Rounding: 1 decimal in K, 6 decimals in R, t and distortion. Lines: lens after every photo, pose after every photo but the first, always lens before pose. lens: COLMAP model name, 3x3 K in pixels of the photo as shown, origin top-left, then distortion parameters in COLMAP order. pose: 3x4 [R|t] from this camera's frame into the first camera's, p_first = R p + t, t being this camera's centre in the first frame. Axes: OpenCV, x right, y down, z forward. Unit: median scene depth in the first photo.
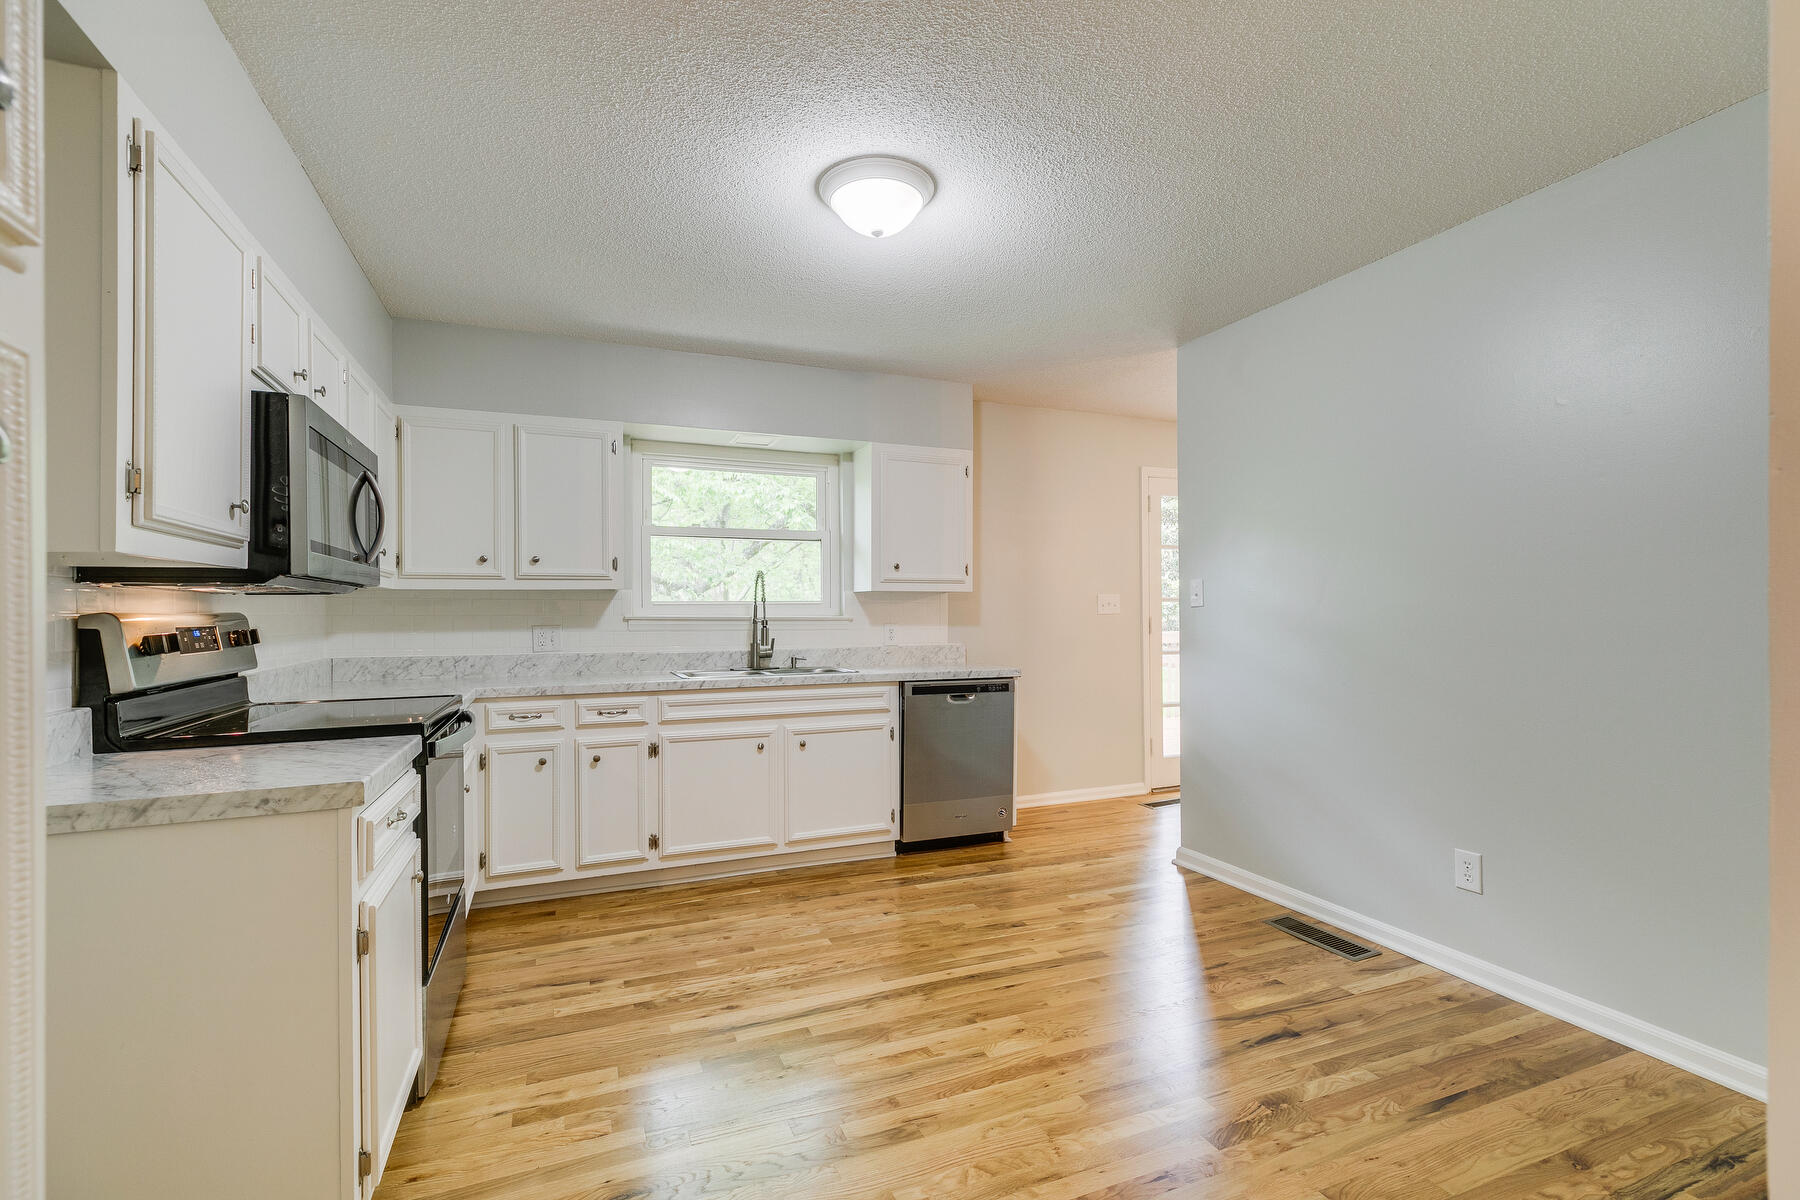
lens RADIAL K [[836.7, 0, 904.3], [0, 836.7, 606.7], [0, 0, 1]] dist [-0.001960, -0.000227]
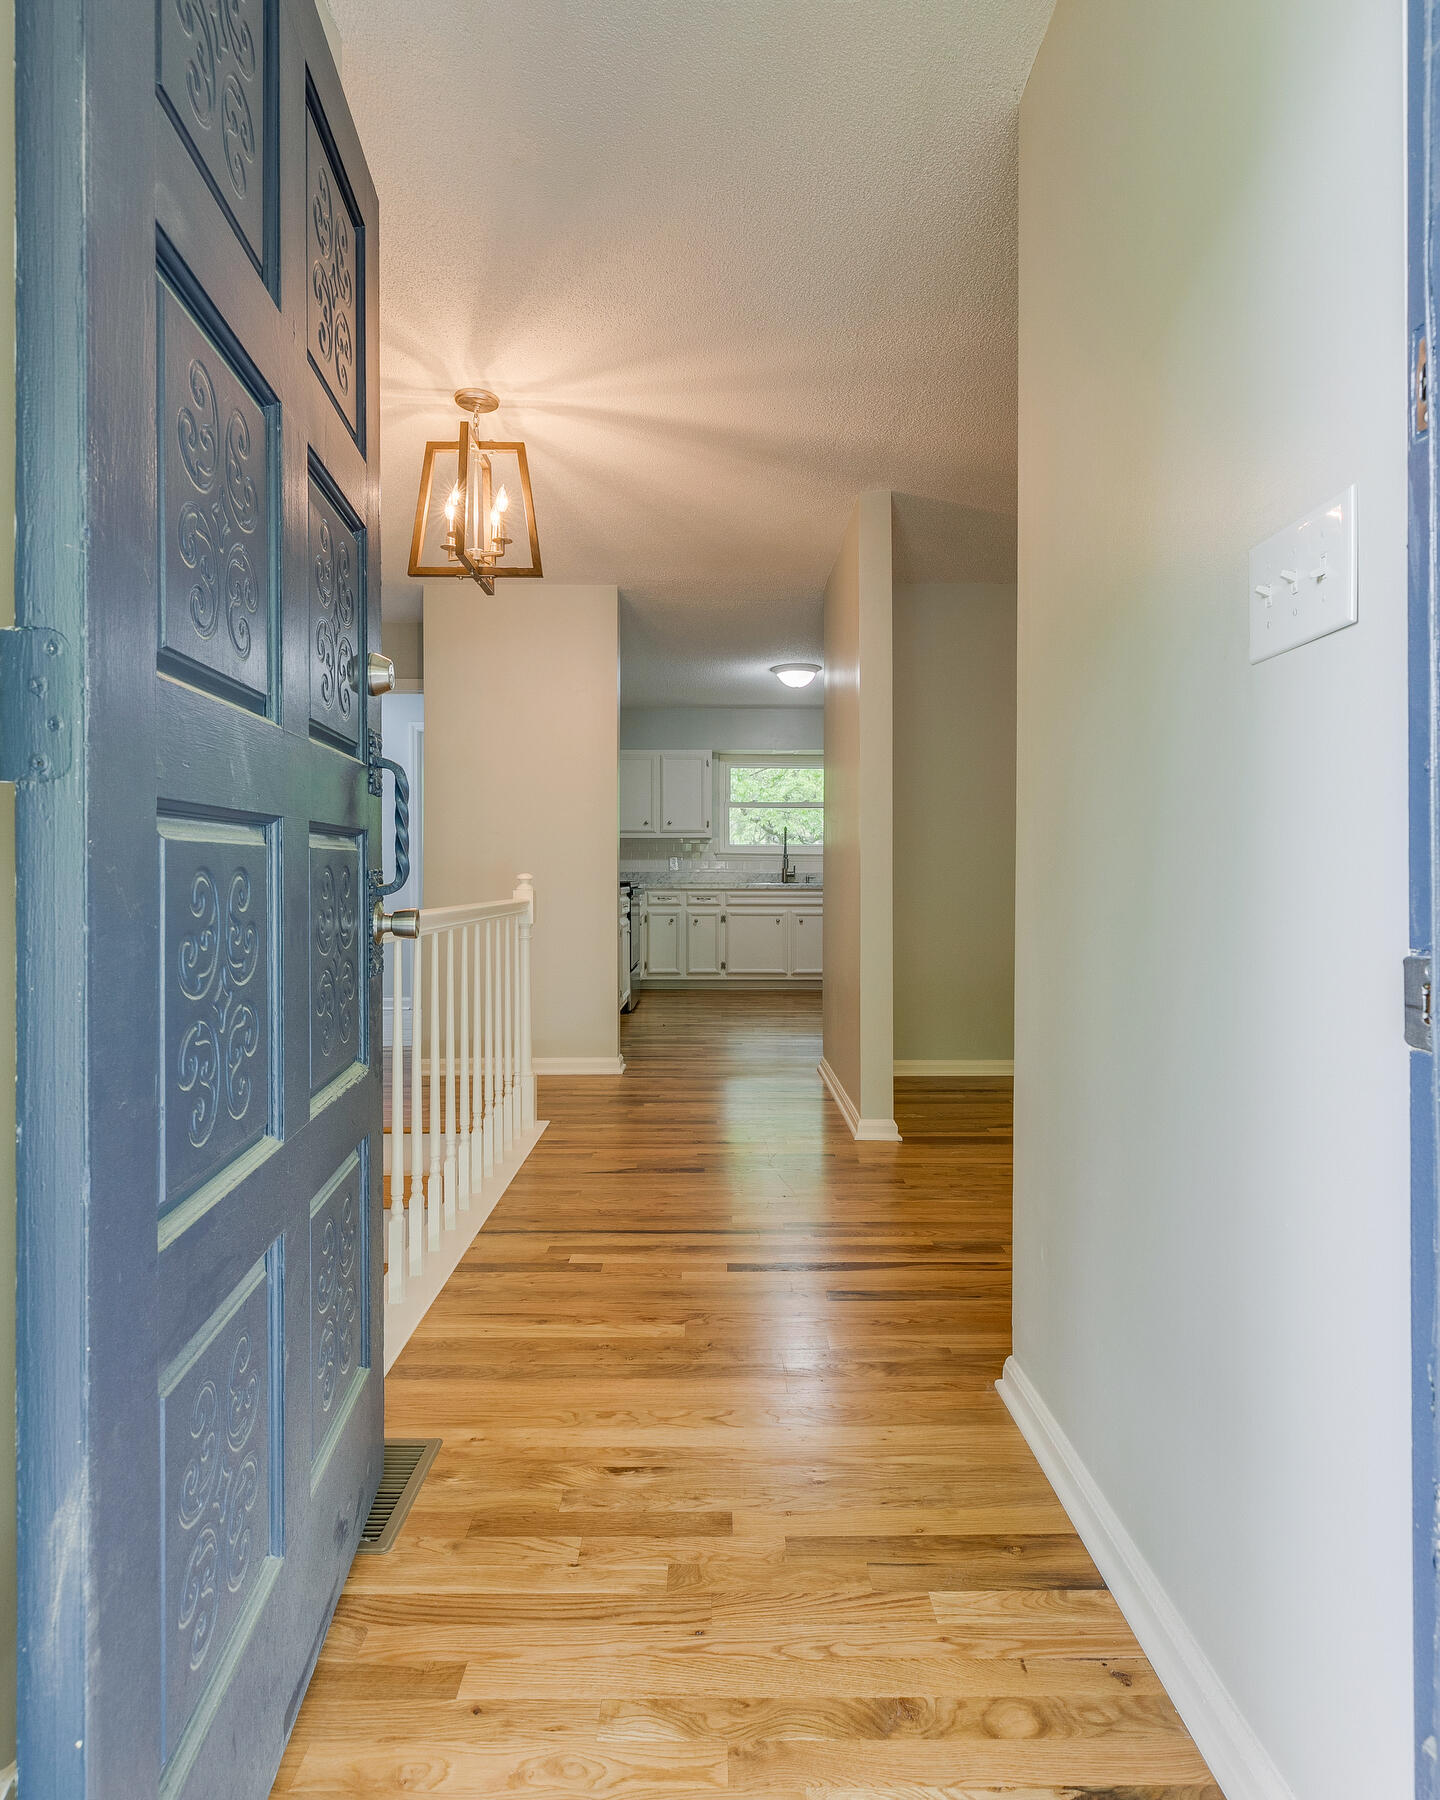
lens RADIAL K [[999.6, 0, 720.6], [0, 999.6, 866.5], [0, 0, 1]] dist [-0.000027, -0.000003]
pose [[0.926716, 0.006382, -0.375707, 0.581711], [-0.003678, 0.999962, 0.007914, 0.028906], [0.375743, -0.005952, 0.926705, -1.192686]]
